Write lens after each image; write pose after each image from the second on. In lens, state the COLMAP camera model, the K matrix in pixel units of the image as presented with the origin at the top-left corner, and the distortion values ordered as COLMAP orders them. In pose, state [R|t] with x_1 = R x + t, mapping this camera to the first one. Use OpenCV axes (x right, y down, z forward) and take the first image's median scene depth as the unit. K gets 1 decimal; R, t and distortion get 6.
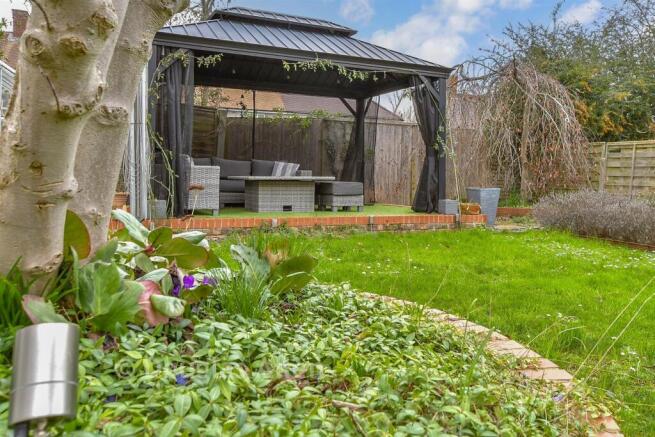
lens RADIAL K [[518.1, 0, 327.5], [0, 518.1, 218.5], [0, 0, 1]] dist [0.000014, 0.000147]
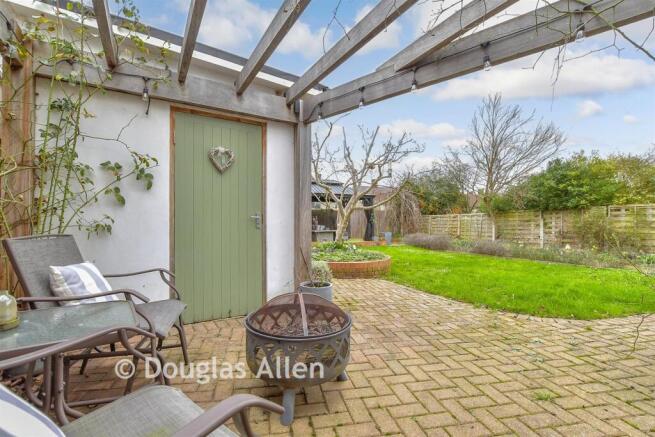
lens RADIAL K [[284.1, 0, 327.5], [0, 284.1, 218.5], [0, 0, 1]] dist [0.000134, 0.000000]
pose [[0.999199, -0.018511, 0.035485, -0.108462], [0.022055, 0.994517, -0.102219, 0.023262], [-0.033398, 0.102920, 0.994129, -0.681899]]
